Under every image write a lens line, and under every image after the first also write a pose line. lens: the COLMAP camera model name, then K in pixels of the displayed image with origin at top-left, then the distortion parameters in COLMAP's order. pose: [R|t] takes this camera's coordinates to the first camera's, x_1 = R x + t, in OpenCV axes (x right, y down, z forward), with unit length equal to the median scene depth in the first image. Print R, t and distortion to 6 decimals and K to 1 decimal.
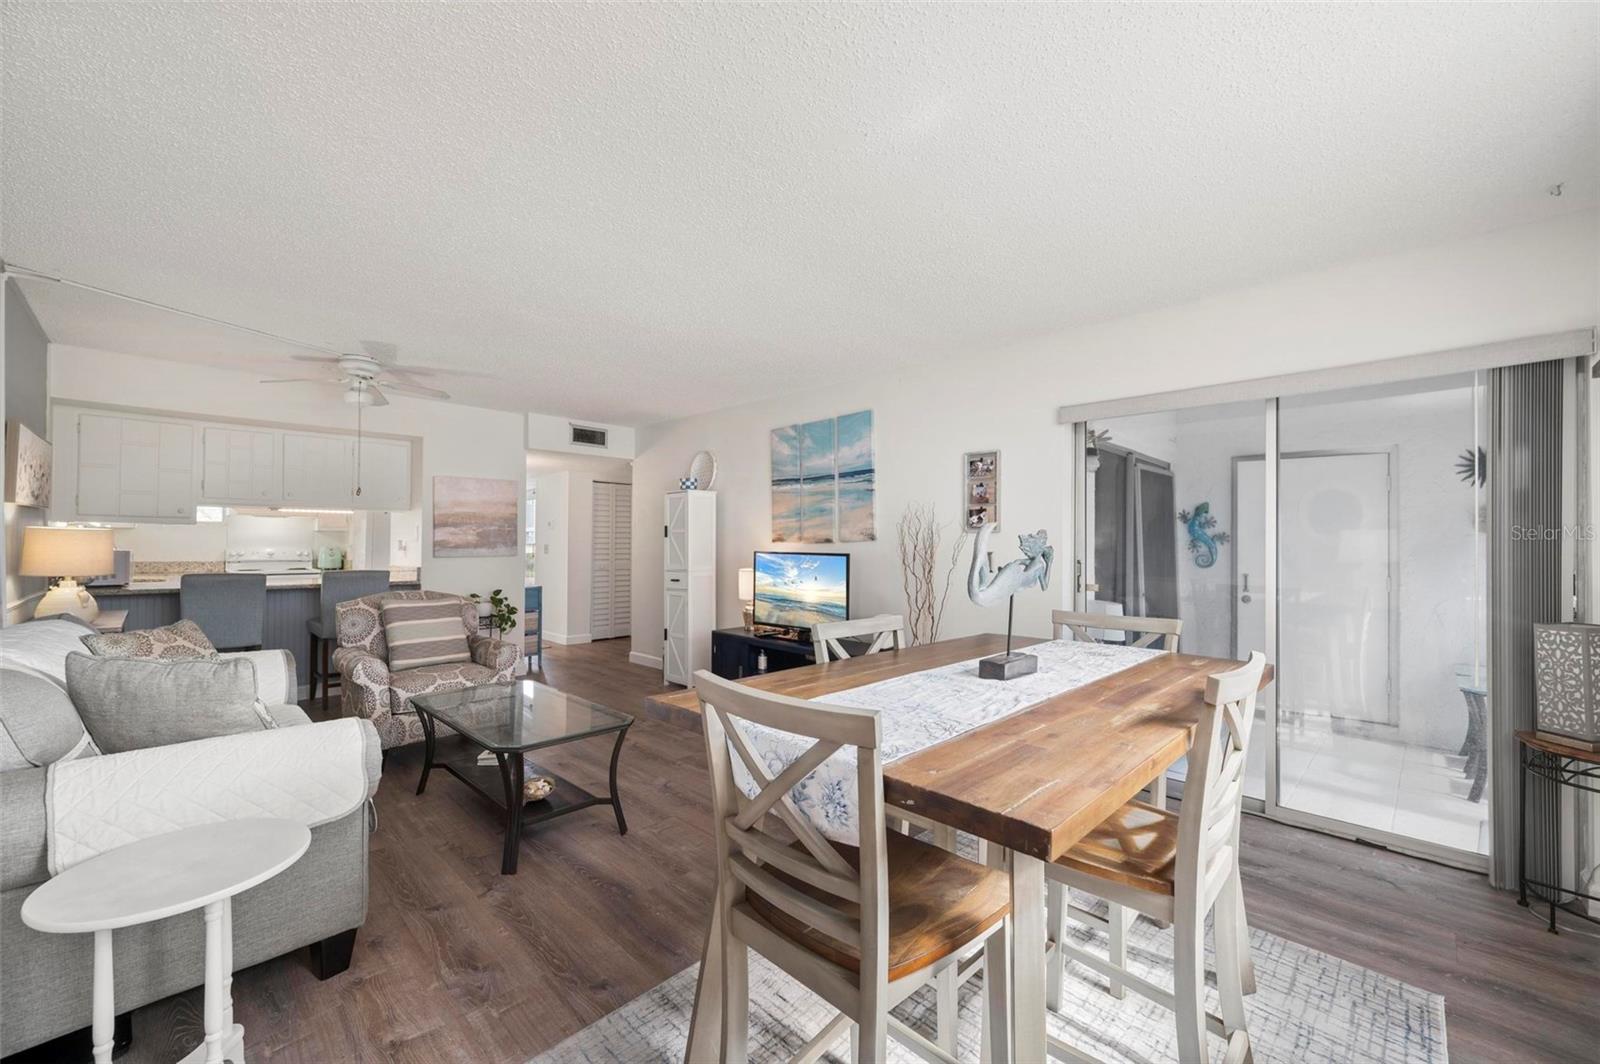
lens RADIAL K [[637.1, 0, 799.4], [0, 637.1, 541.4], [0, 0, 1]] dist [-0.002441, 0.000146]
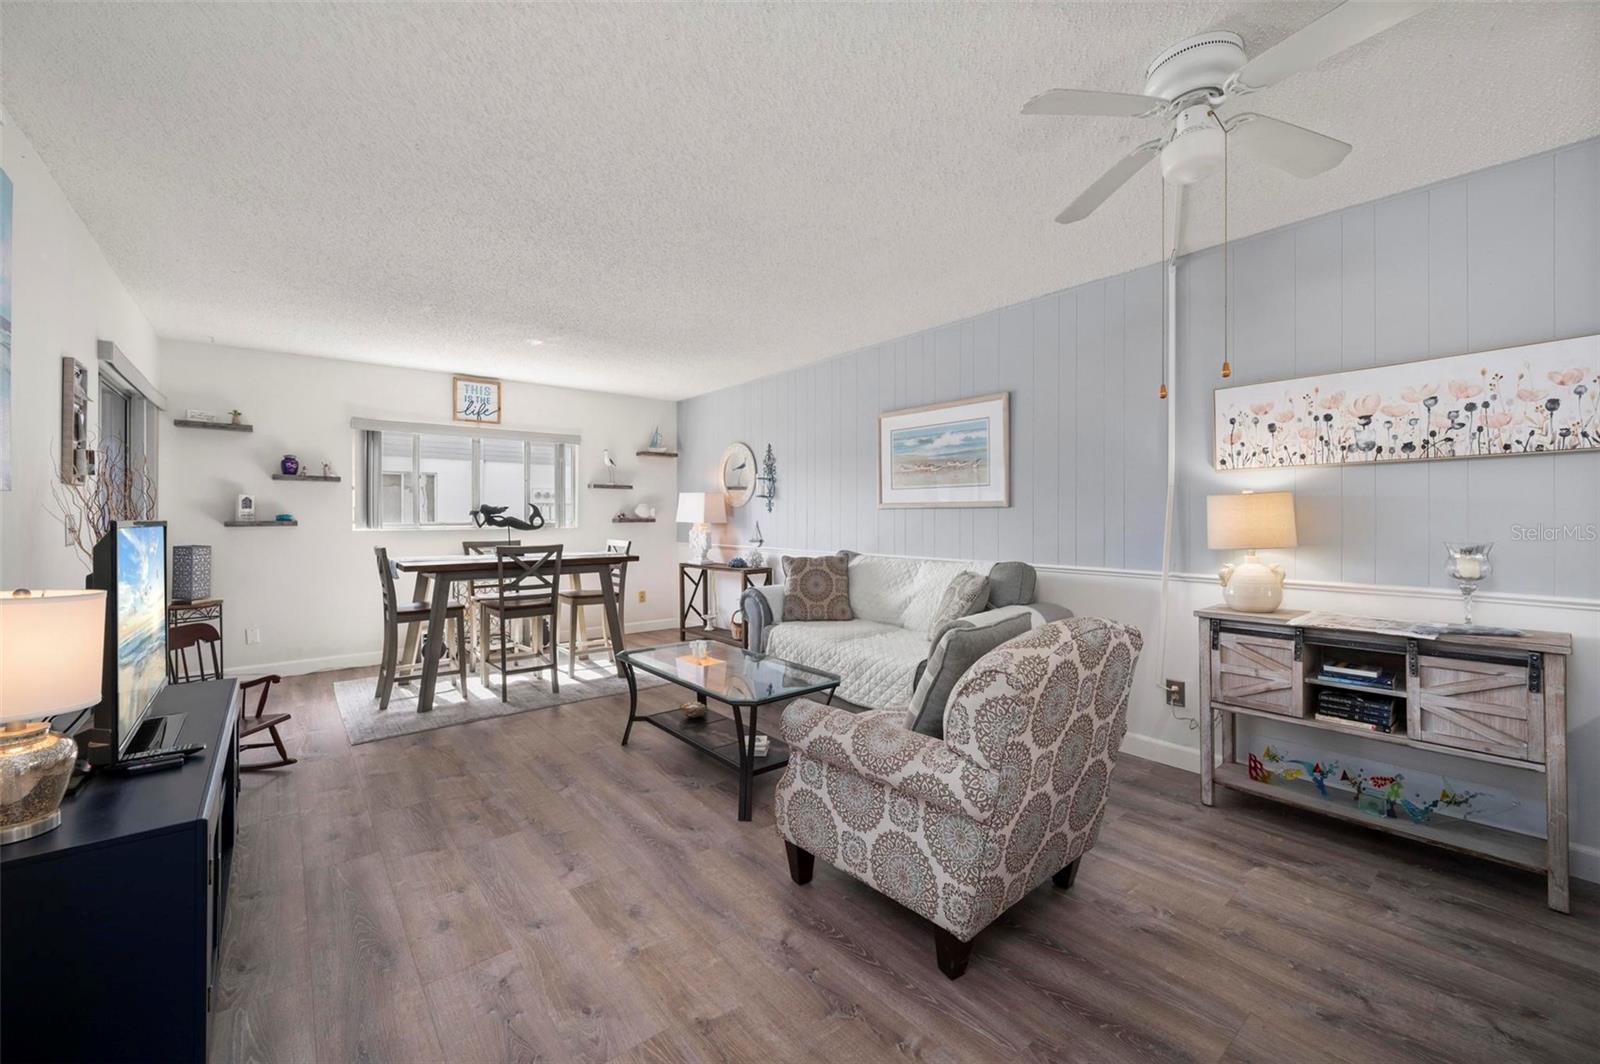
lens RADIAL K [[637.1, 0, 788.4], [0, 637.1, 512.1], [0, 0, 1]] dist [-0.002441, 0.000146]
pose [[-0.992889, -0.006678, 0.118855, -0.432724], [-0.008033, 0.999908, -0.010926, 0.012931], [-0.118771, -0.011803, -0.992852, 1.298523]]
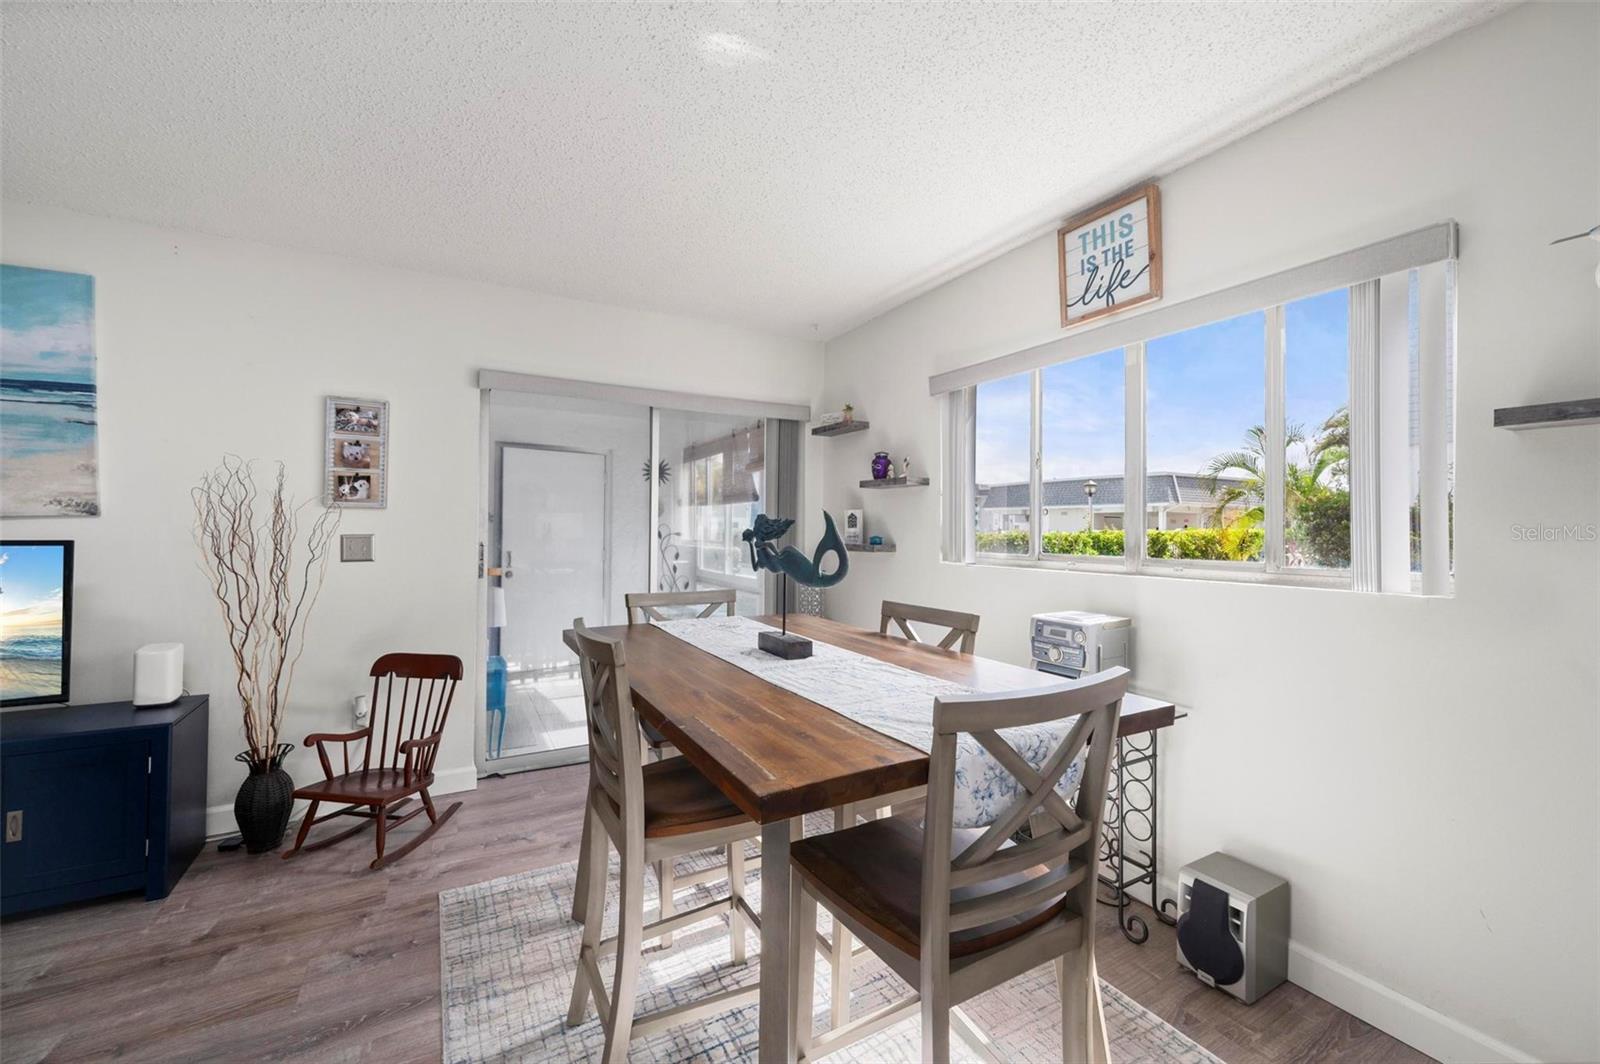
lens RADIAL K [[637.1, 0, 806.0], [0, 637.1, 527.4], [0, 0, 1]] dist [-0.002441, 0.000146]
pose [[0.266561, -0.001210, 0.963817, -0.237626], [-0.010409, 0.999937, 0.004134, 0.000356], [-0.963762, -0.011134, 0.266532, 0.249814]]
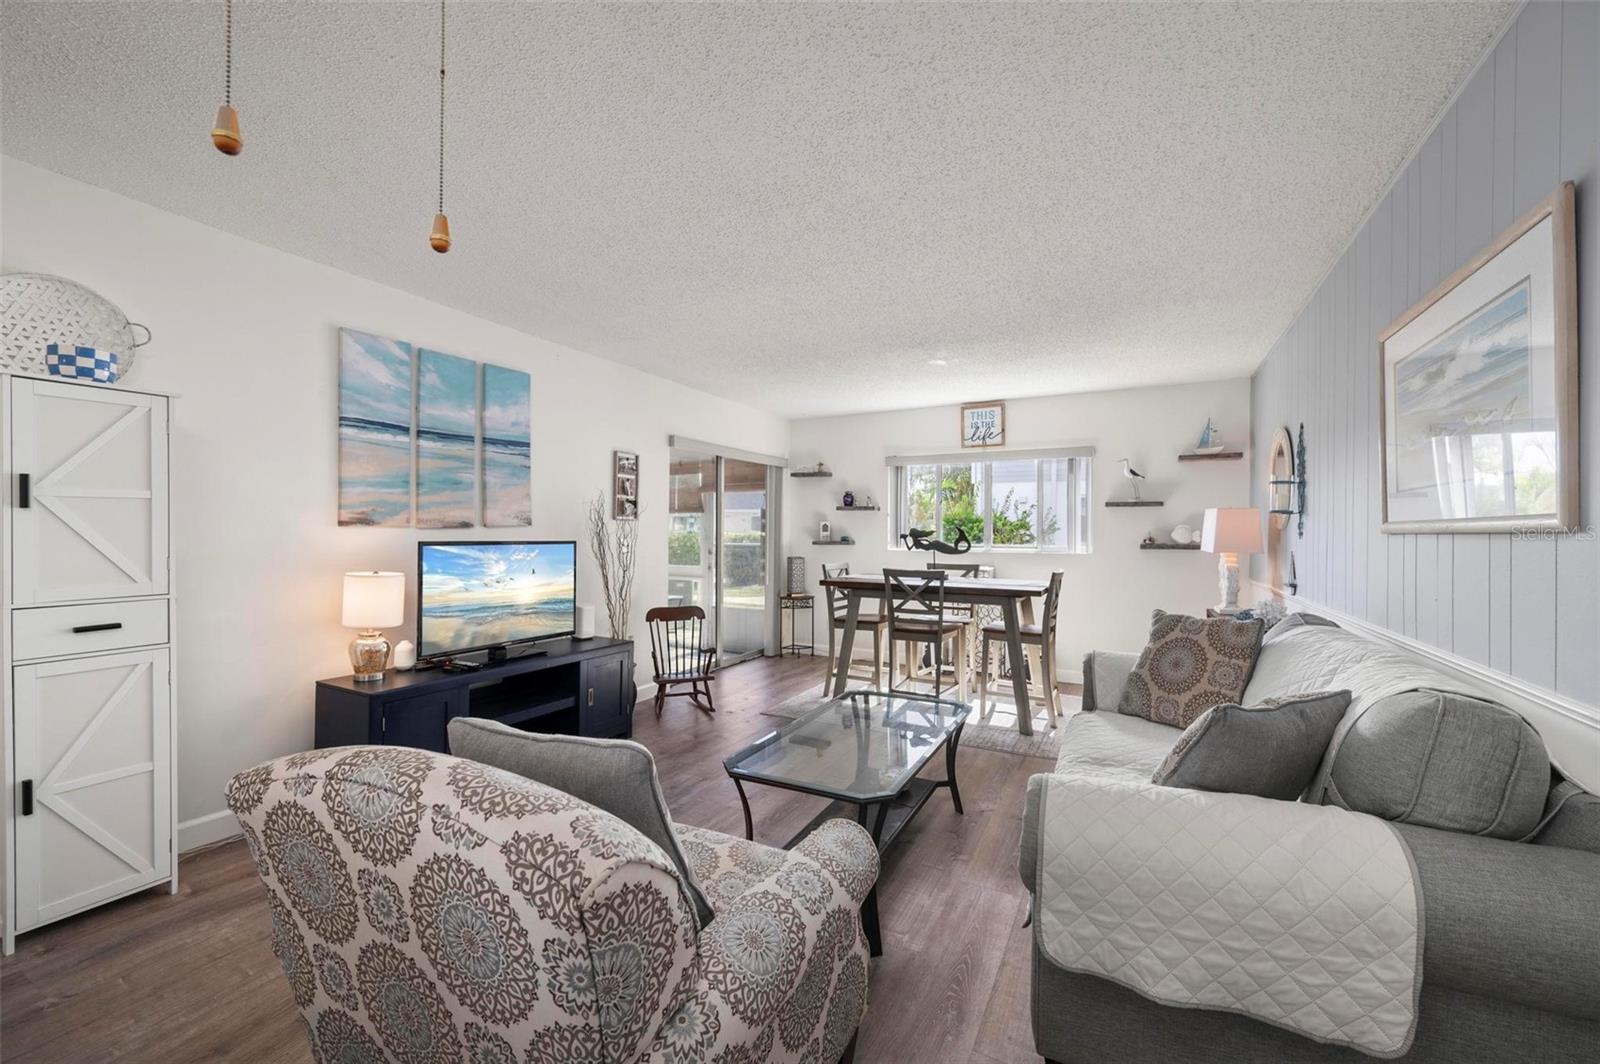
lens RADIAL K [[637.1, 0, 806.0], [0, 637.1, 526.4], [0, 0, 1]] dist [-0.002441, 0.000146]
pose [[-0.288770, 0.000095, 0.957399, -0.785338], [-0.015217, 0.999873, -0.004688, -0.001539], [-0.957278, -0.015922, -0.288732, 0.845747]]
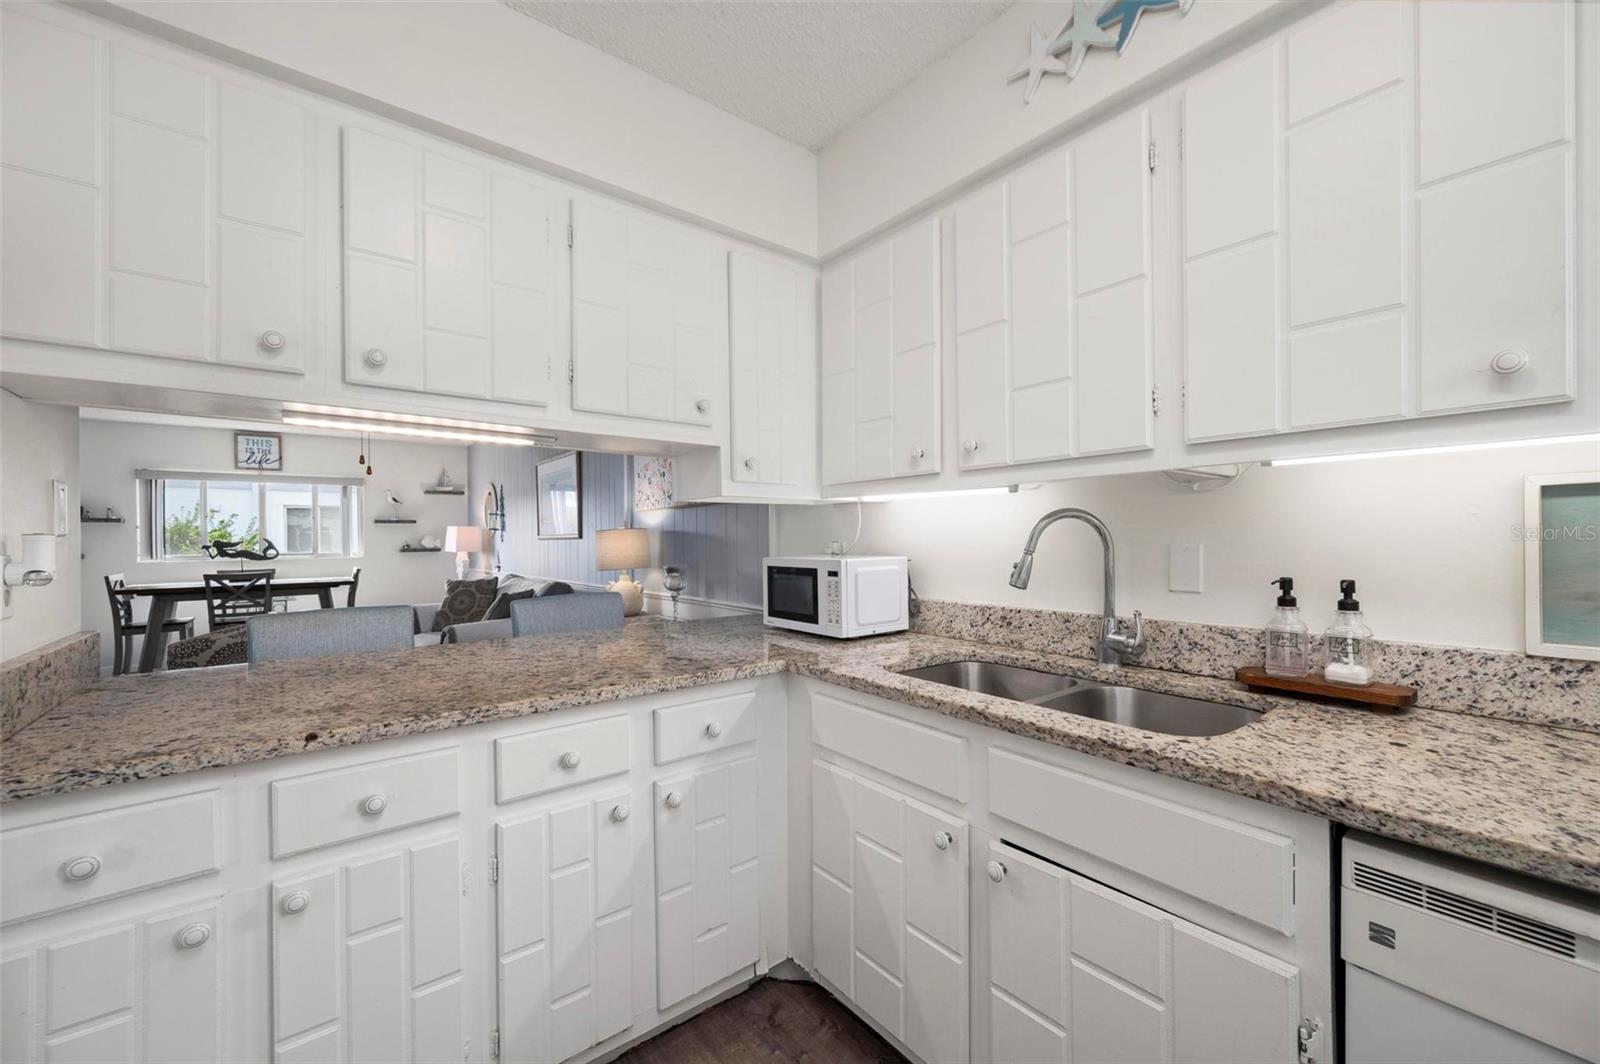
lens RADIAL K [[637.1, 0, 794.6], [0, 637.1, 540.7], [0, 0, 1]] dist [-0.002441, 0.000146]
pose [[-0.990554, 0.004156, 0.137062, -1.102735], [0.003582, 0.999984, -0.004440, 0.004524], [-0.137079, -0.003907, -0.990552, 1.427773]]
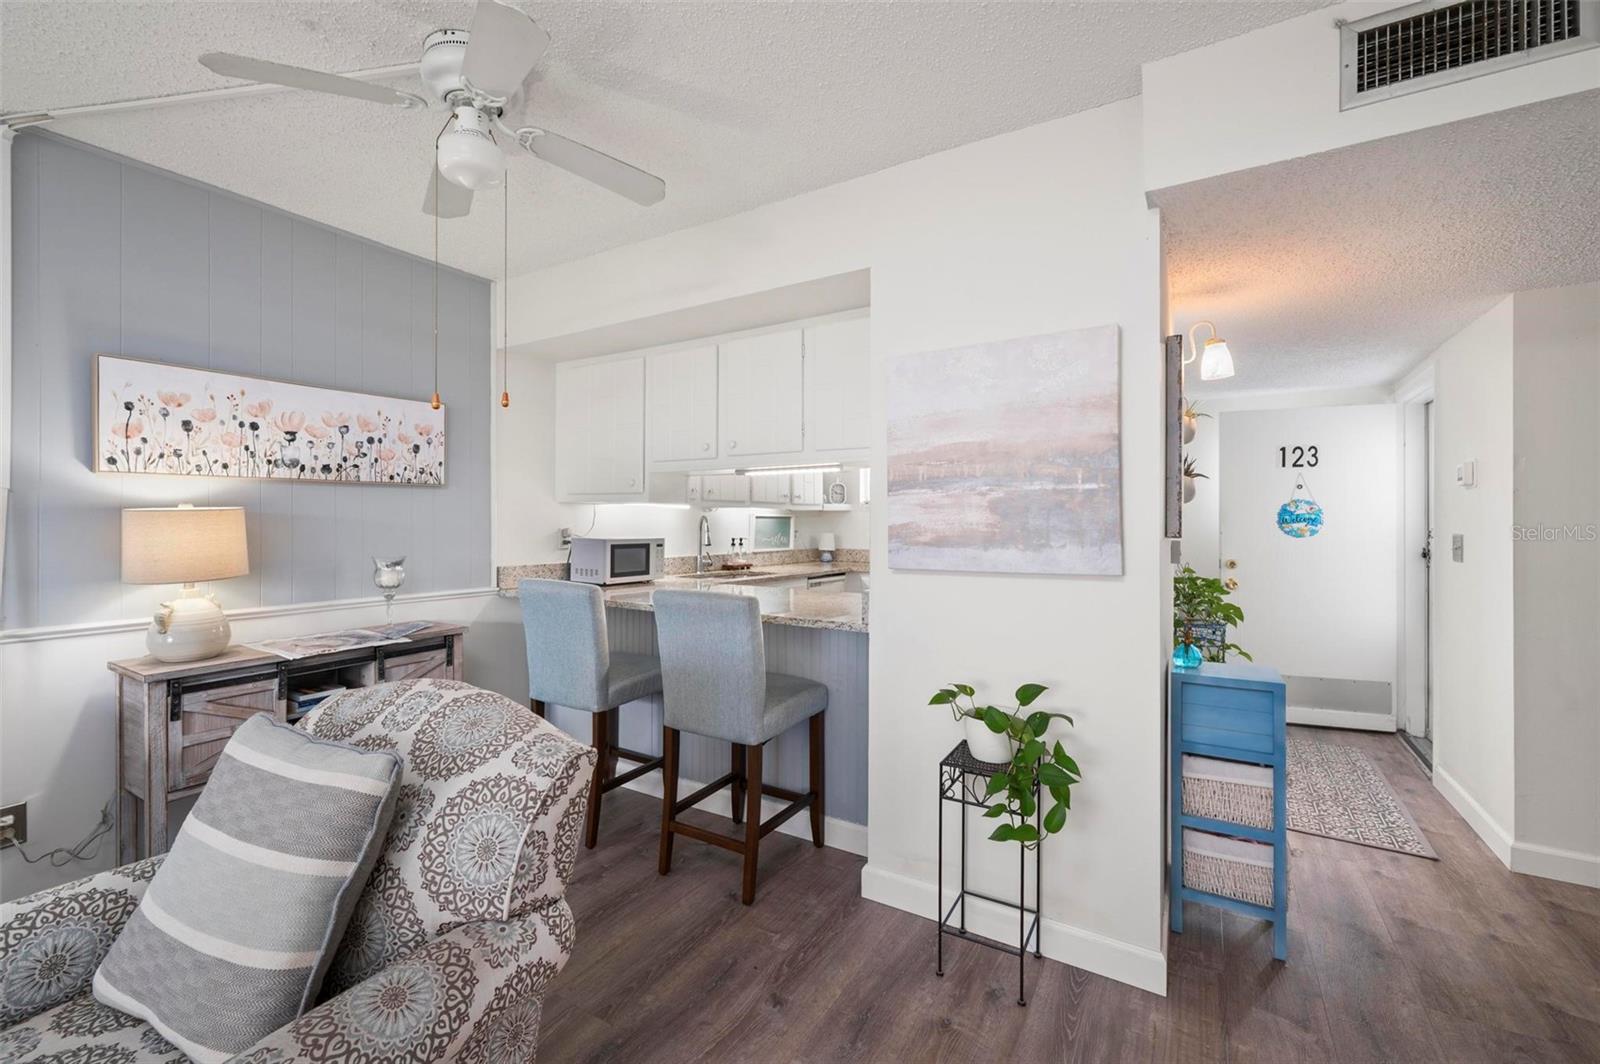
lens RADIAL K [[667.0, 0, 800.6], [0, 667.0, 518.2], [0, 0, 1]] dist [0.001589, -0.001255]
pose [[0.232378, -0.008943, -0.972584, -0.223401], [0.000515, 0.999959, -0.009072, -0.001988], [0.972625, 0.001607, 0.232373, 0.988044]]
